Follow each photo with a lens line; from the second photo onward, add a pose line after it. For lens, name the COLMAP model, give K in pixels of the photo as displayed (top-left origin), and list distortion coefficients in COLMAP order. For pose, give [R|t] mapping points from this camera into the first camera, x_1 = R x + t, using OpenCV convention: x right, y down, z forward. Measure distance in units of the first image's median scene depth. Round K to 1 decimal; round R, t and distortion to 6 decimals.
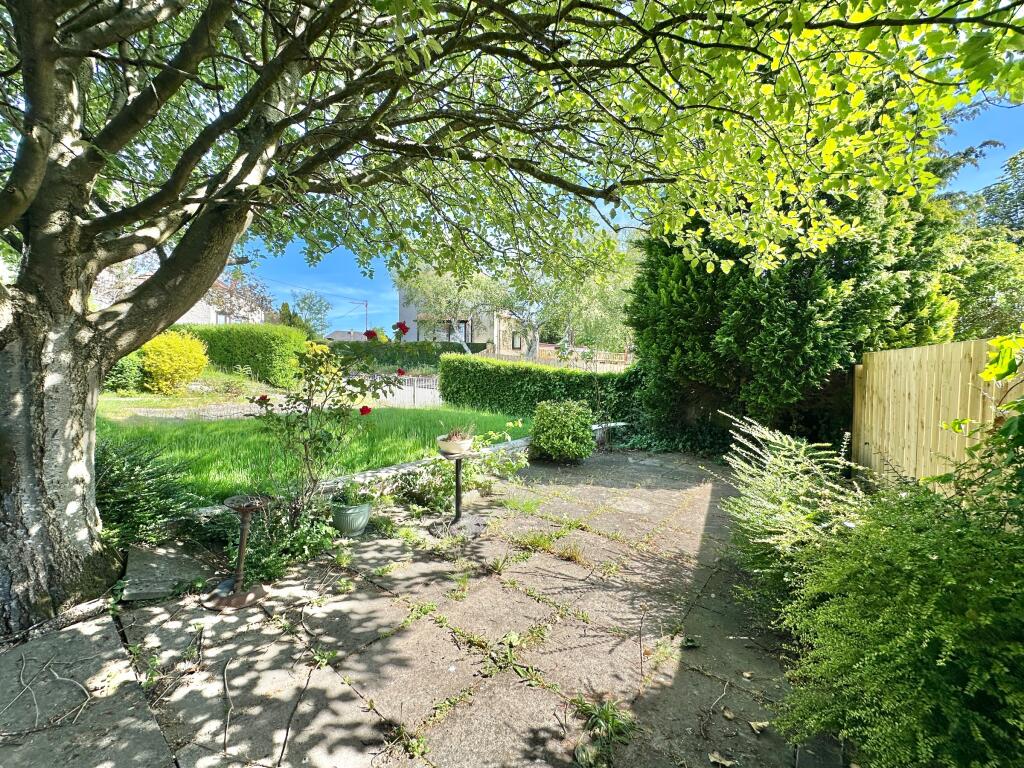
lens RADIAL K [[399.7, 0, 512.0], [0, 399.7, 384.0], [0, 0, 1]] dist [-0.007461, -0.000014]
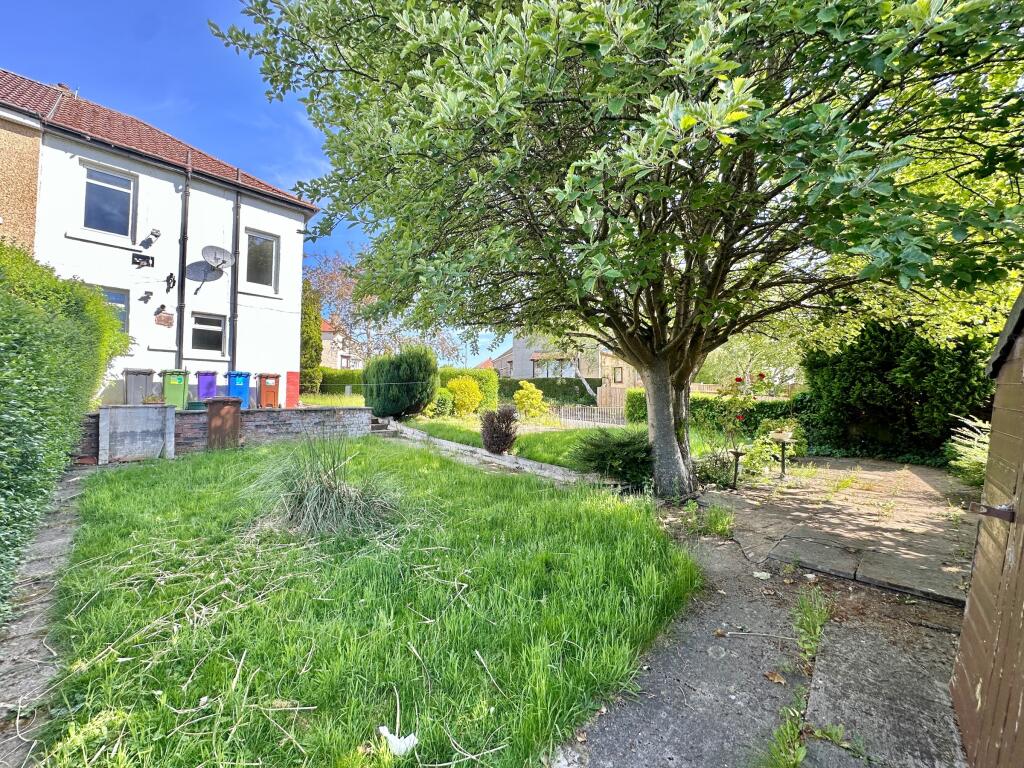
lens RADIAL K [[399.7, 0, 512.0], [0, 399.7, 384.0], [0, 0, 1]] dist [-0.007461, -0.000014]
pose [[0.990309, -0.019485, -0.137510, -0.553953], [0.007896, 0.996407, -0.084326, 0.026259], [0.138659, 0.082423, 0.986904, -0.518448]]
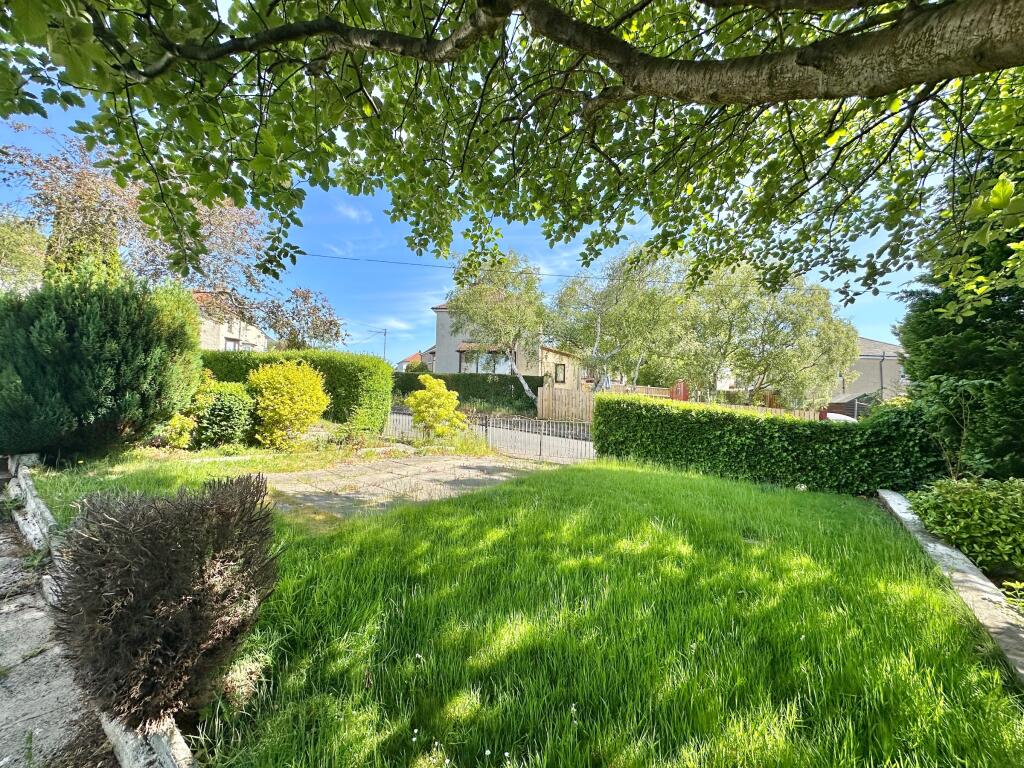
lens RADIAL K [[399.7, 0, 512.0], [0, 399.7, 384.0], [0, 0, 1]] dist [-0.007461, -0.000014]
pose [[0.999577, 0.012695, 0.026182, -0.548154], [-0.010624, 0.996913, -0.077786, -0.044112], [-0.027088, 0.077475, 0.996626, 0.315436]]
